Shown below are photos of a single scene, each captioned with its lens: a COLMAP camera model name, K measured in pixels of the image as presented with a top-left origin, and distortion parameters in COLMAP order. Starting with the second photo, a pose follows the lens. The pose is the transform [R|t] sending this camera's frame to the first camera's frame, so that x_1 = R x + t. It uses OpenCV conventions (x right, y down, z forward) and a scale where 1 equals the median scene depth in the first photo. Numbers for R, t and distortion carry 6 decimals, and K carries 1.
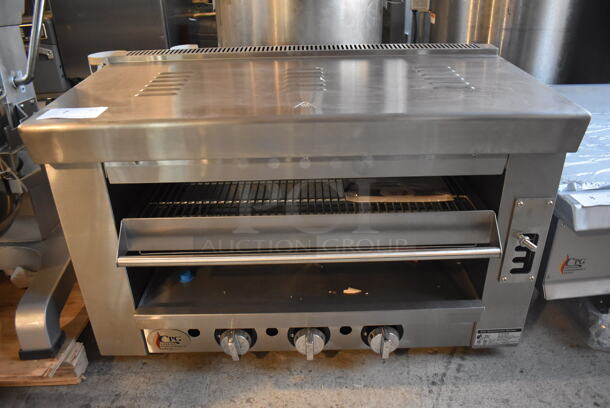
lens RADIAL K [[474.1, 0, 304.0], [0, 474.1, 205.3], [0, 0, 1]] dist [-0.098878, 0.016604]
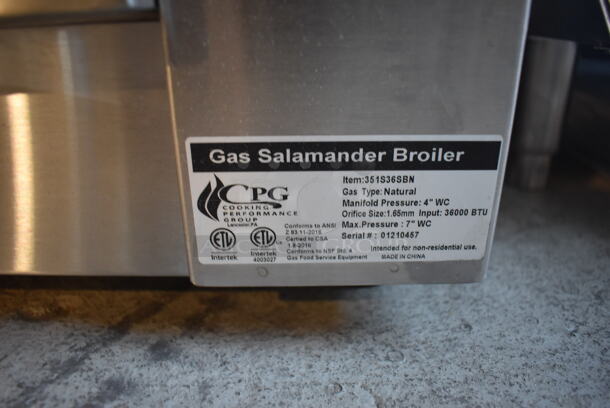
lens RADIAL K [[474.1, 0, 305.1], [0, 474.1, 204.5], [0, 0, 1]] dist [-0.098878, 0.016604]
pose [[0.999919, 0.012660, -0.000985, 0.410761], [-0.012694, 0.998541, -0.052491, 0.294787], [0.000319, 0.052499, 0.998621, 0.854233]]
